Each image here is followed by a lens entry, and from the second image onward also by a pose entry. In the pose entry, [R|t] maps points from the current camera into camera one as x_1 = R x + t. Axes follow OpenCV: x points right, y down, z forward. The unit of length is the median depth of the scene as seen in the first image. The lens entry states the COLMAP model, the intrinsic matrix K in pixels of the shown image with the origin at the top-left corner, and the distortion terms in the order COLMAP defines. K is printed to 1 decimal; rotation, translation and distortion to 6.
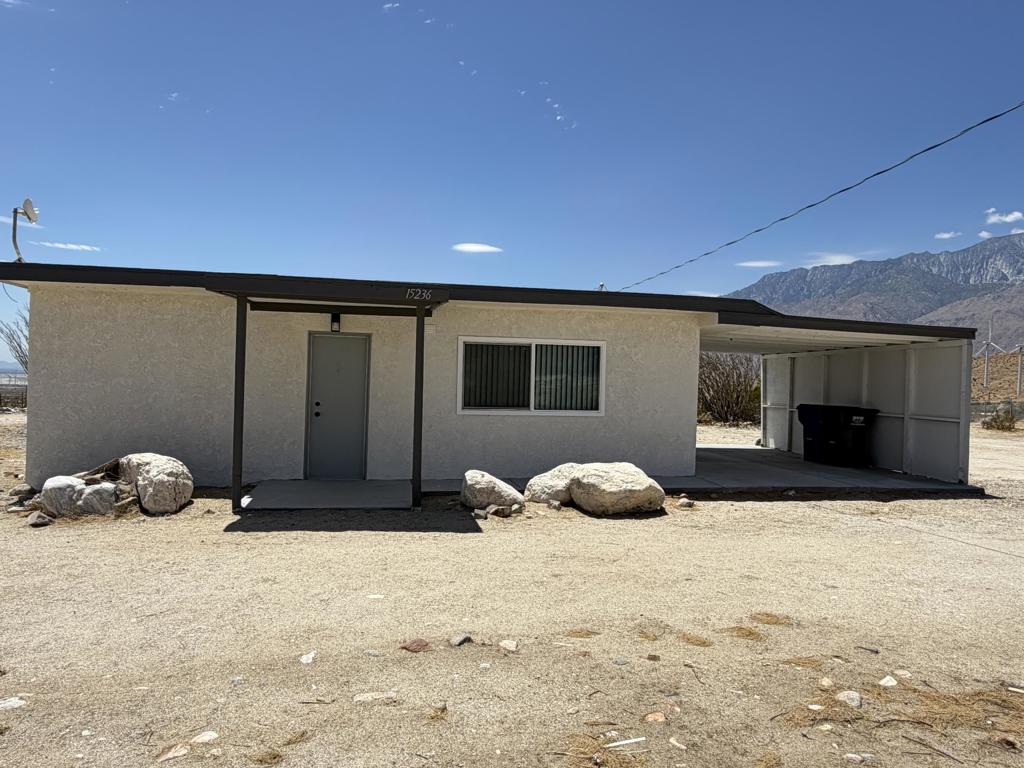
lens RADIAL K [[687.8, 0, 512.0], [0, 687.8, 384.0], [0, 0, 1]] dist [-0.000173, 0.001188]
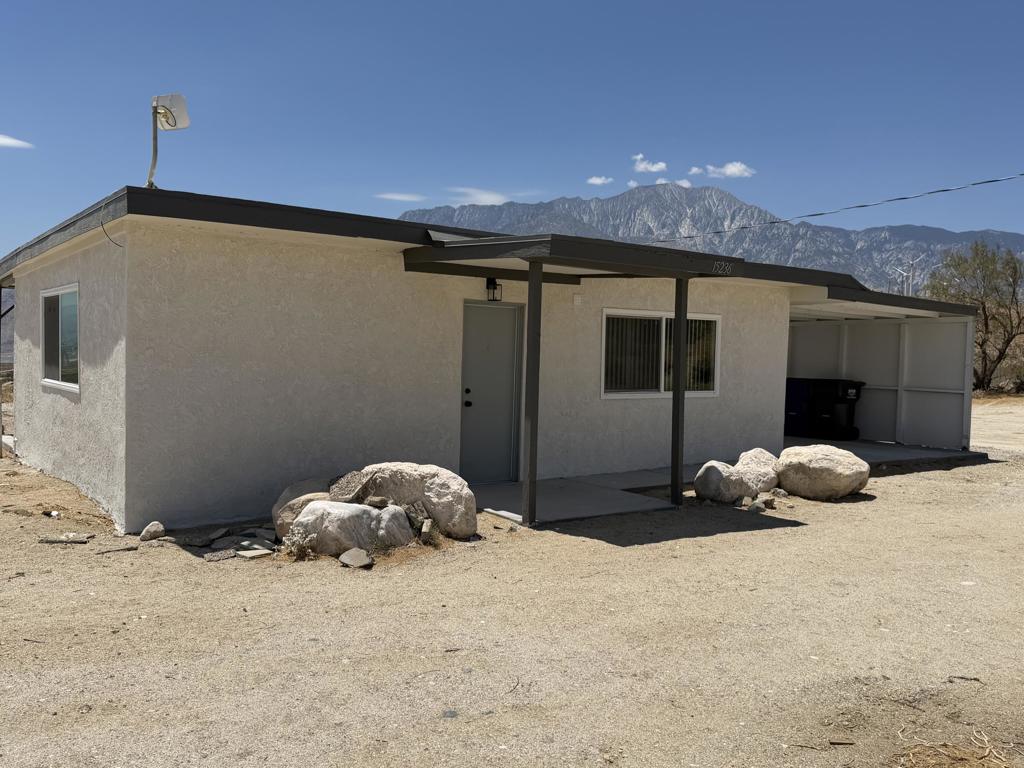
lens RADIAL K [[893.1, 0, 512.0], [0, 893.1, 384.0], [0, 0, 1]] dist [0.099238, -0.005327]
pose [[0.894837, -0.019552, 0.445964, -0.697350], [0.000279, 0.999065, 0.043240, -0.023569], [-0.446392, -0.038569, 0.894006, 0.050787]]
